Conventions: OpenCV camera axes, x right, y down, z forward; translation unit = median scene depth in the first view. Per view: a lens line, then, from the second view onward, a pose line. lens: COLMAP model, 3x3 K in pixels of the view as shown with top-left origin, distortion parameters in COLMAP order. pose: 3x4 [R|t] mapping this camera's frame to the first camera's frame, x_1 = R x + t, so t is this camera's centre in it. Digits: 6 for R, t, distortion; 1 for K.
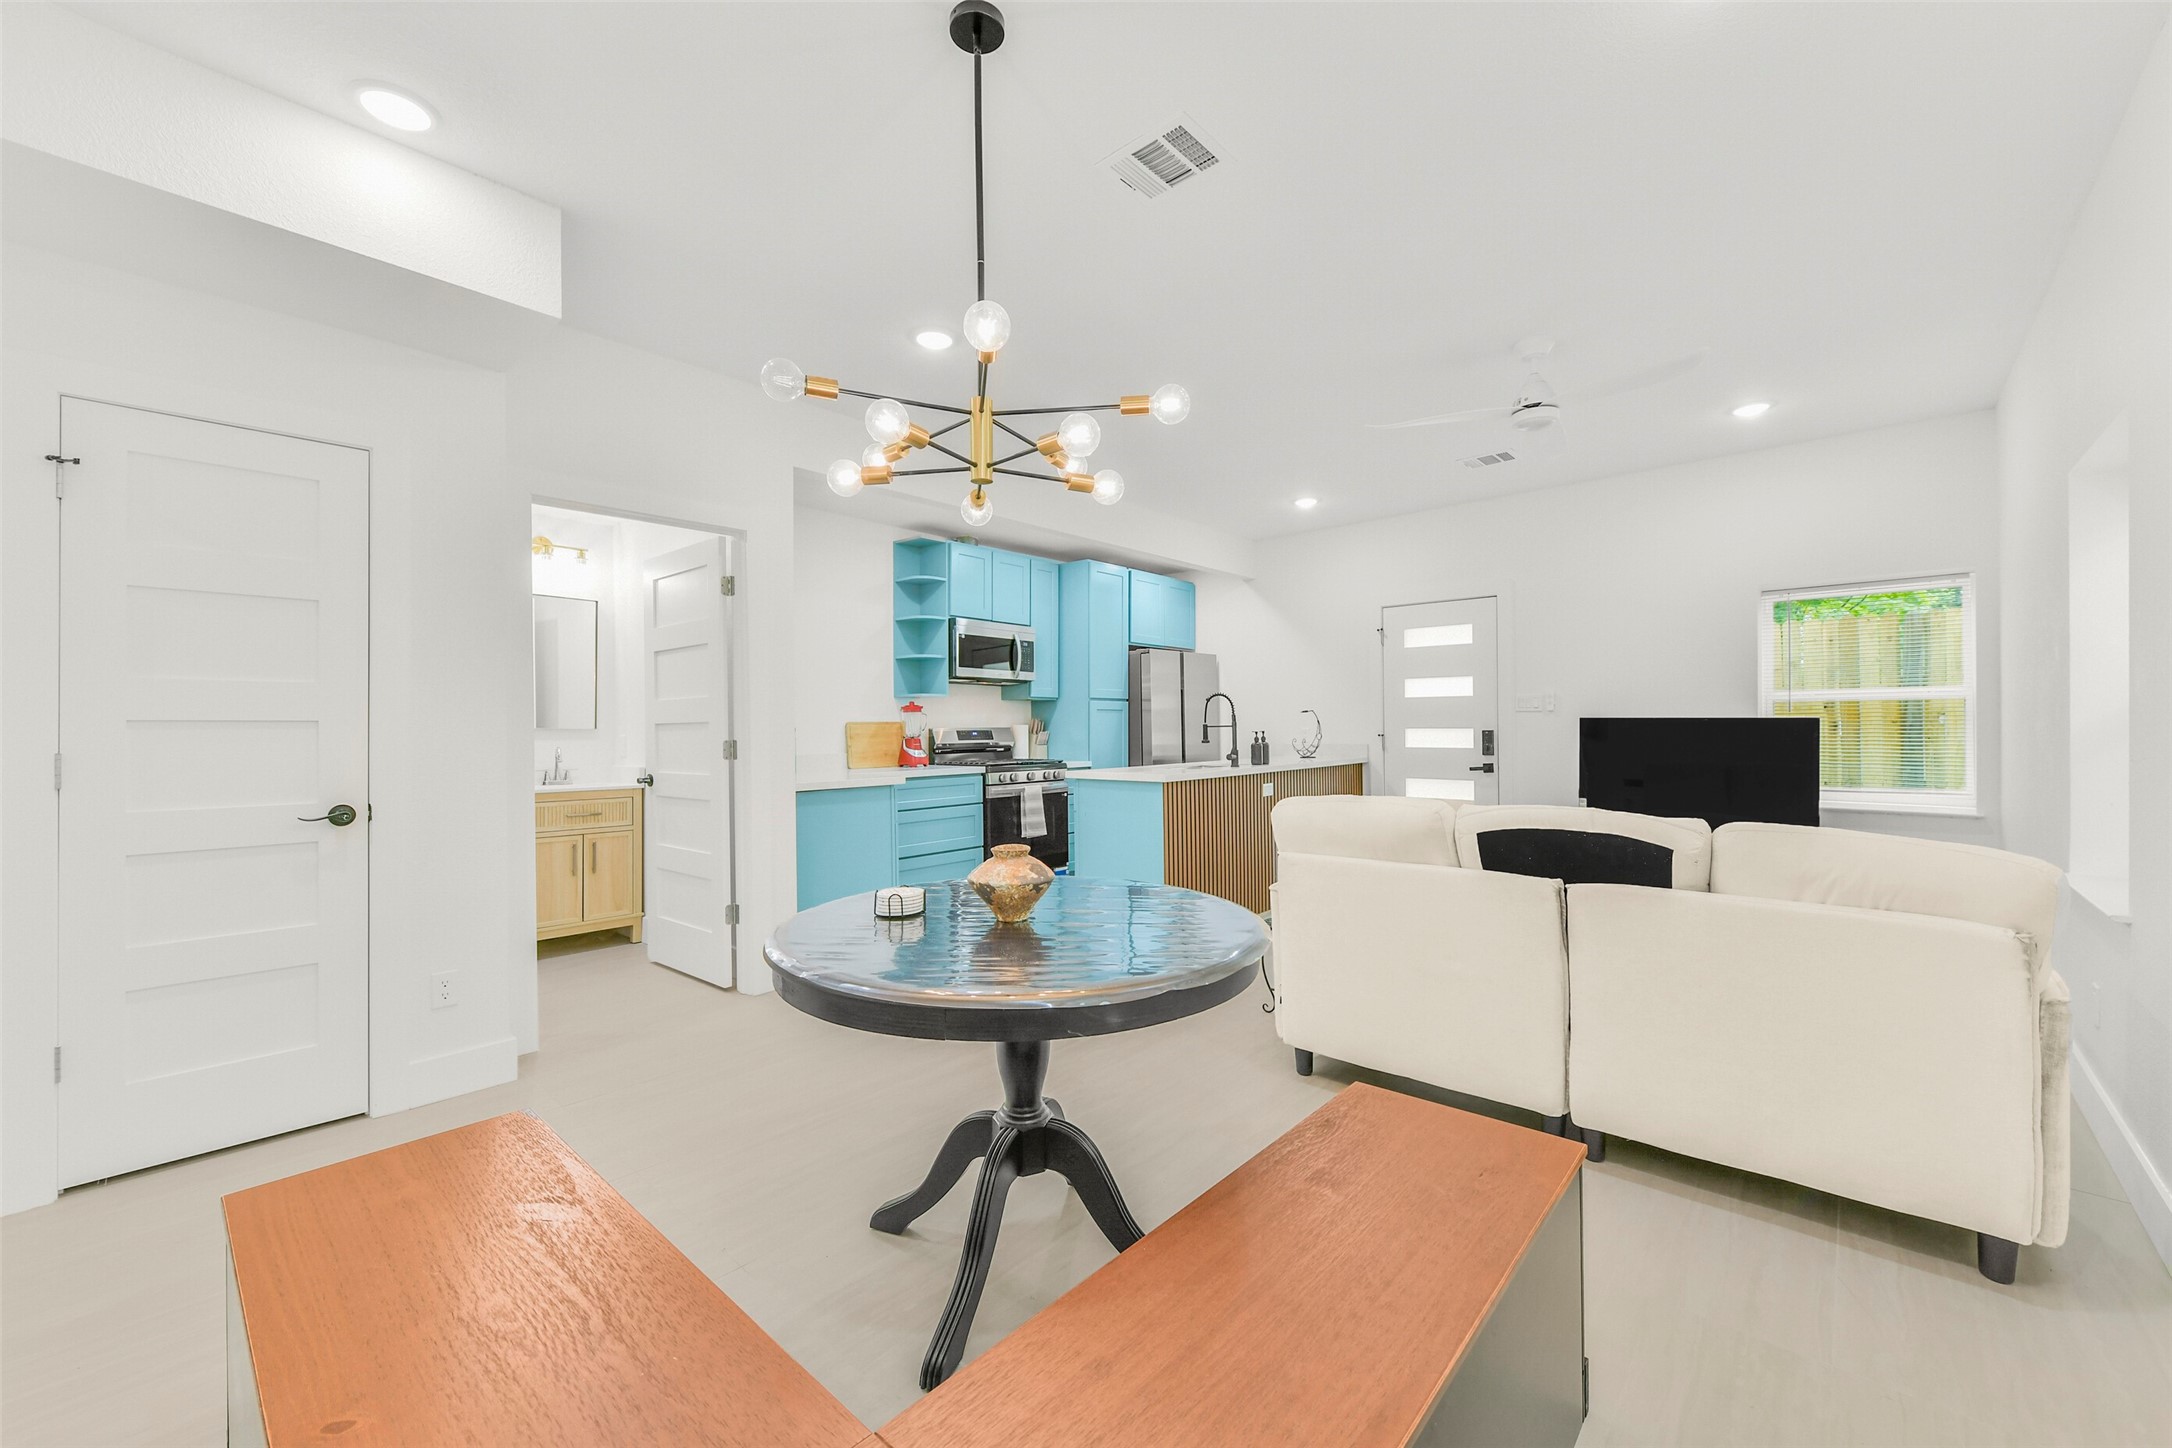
lens RADIAL K [[884.8, 0, 1086.0], [0, 884.8, 724.0], [0, 0, 1]] dist [-0.000414, -0.000013]
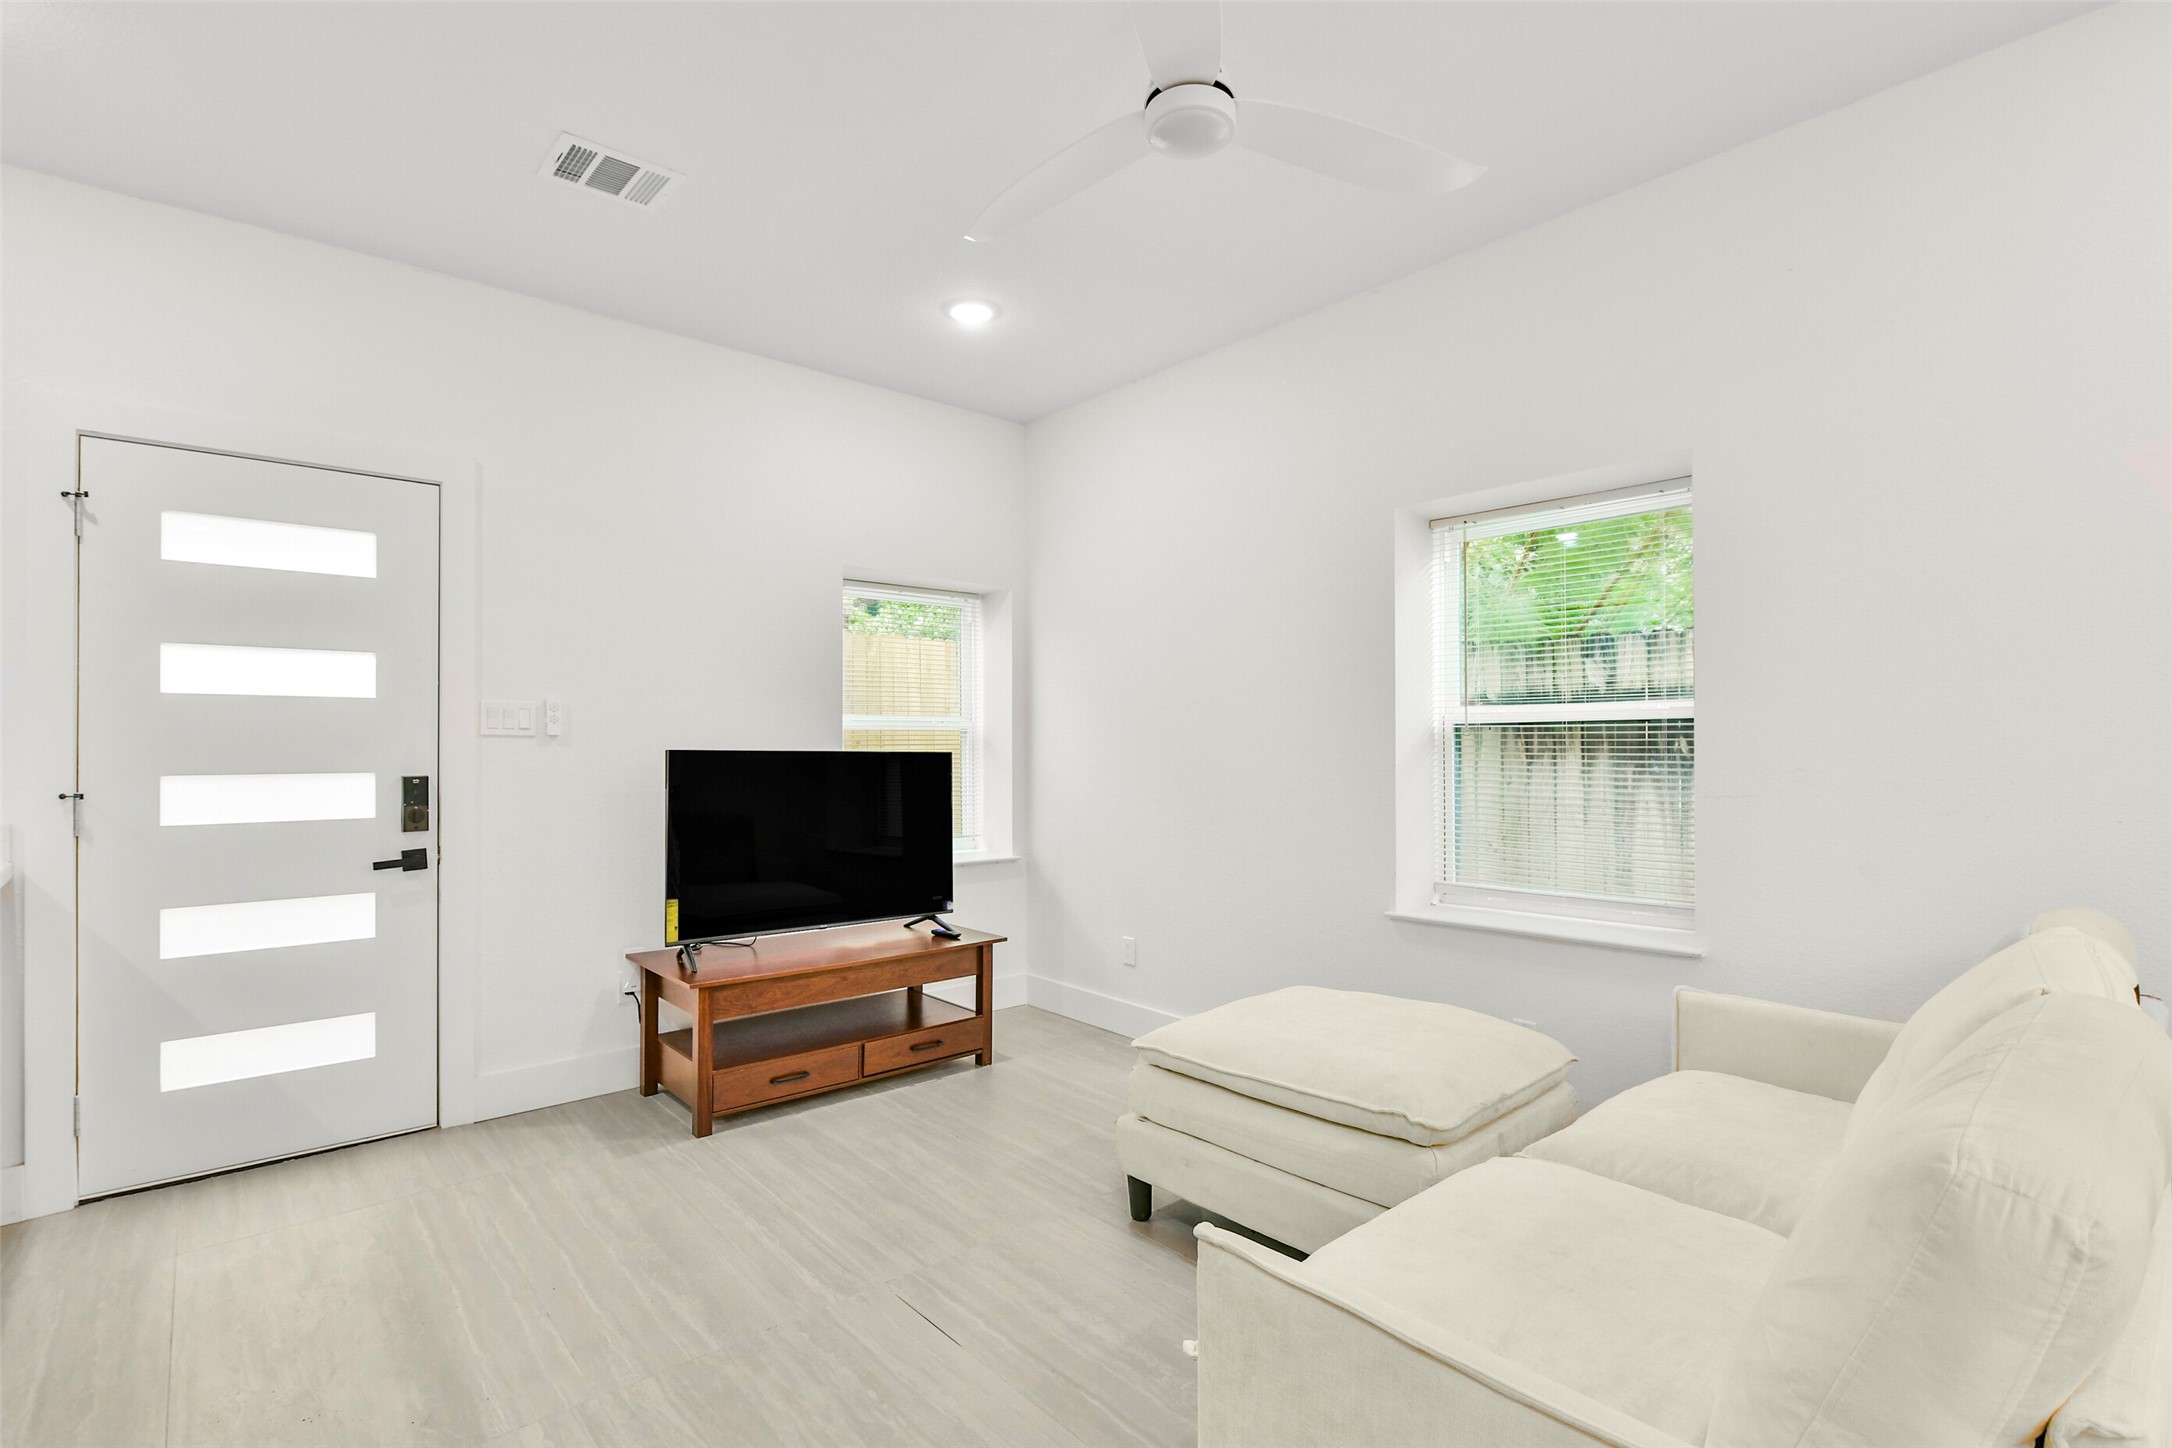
lens RADIAL K [[996.0, 0, 1083.5], [0, 996.0, 760.0], [0, 0, 1]] dist [0.000351, 0.000058]
pose [[0.123679, 0.002160, 0.992320, -0.008017], [0.007803, 0.999965, -0.003149, 0.002962], [-0.992292, 0.008132, 0.123658, 0.593826]]
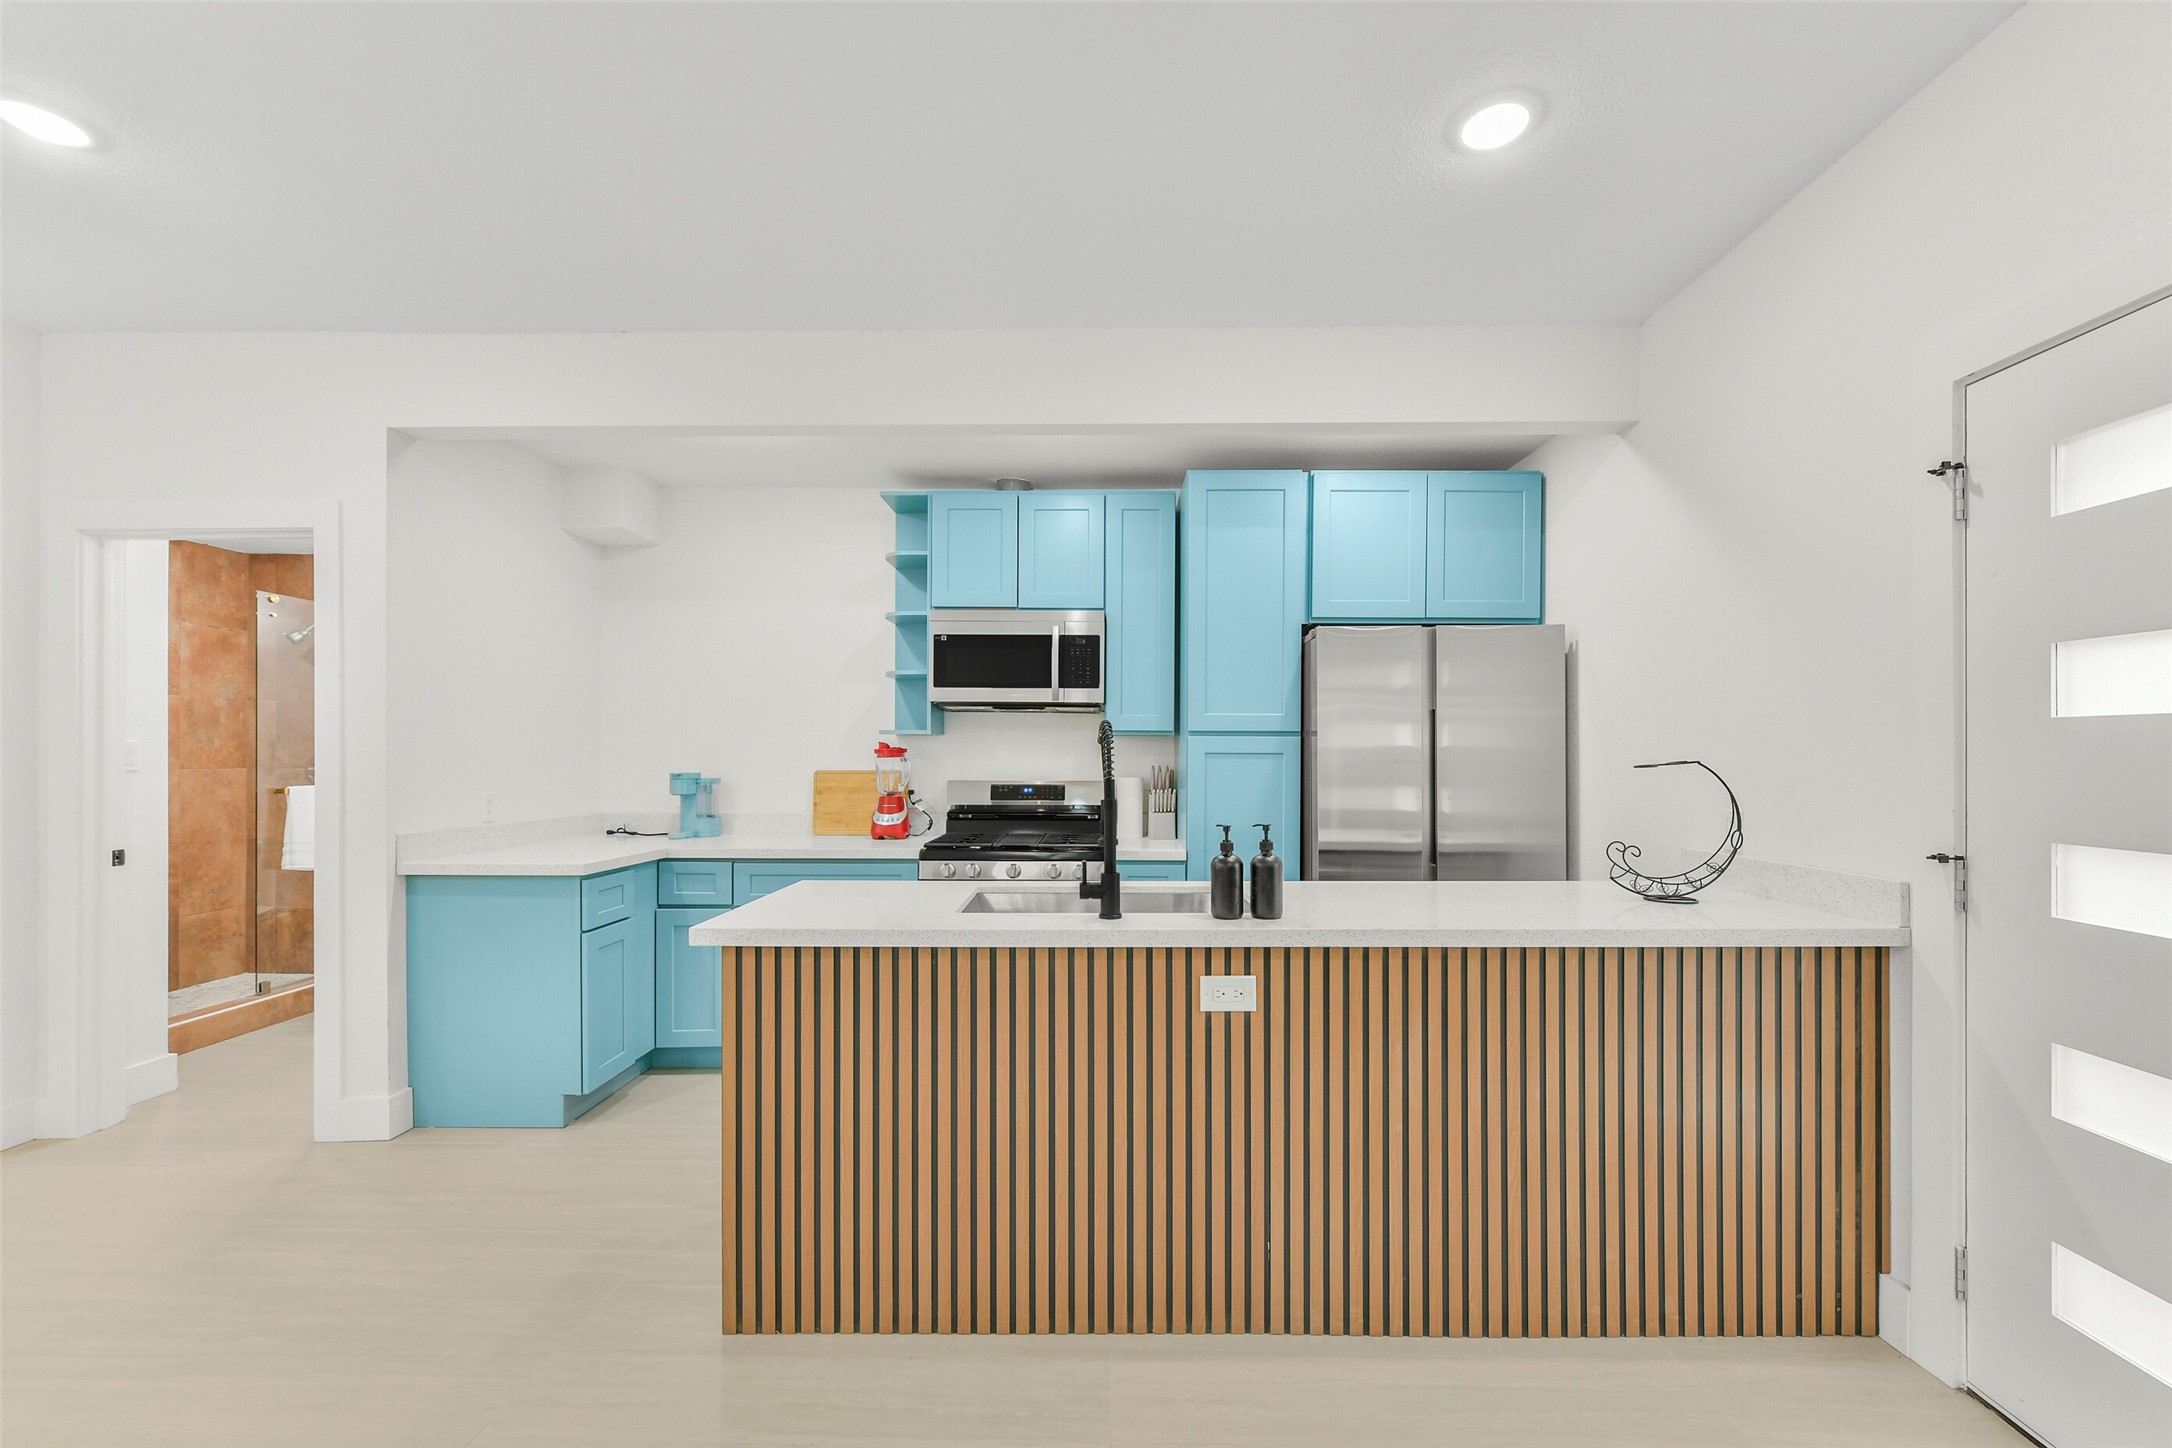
lens RADIAL K [[871.1, 0, 1084.1], [0, 871.1, 748.2], [0, 0, 1]] dist [-0.000250, -0.000020]
pose [[0.663635, 0.003672, -0.748048, 0.382604], [-0.009778, 0.999945, -0.003766, -0.018254], [0.747993, 0.009814, 0.663634, 0.666772]]
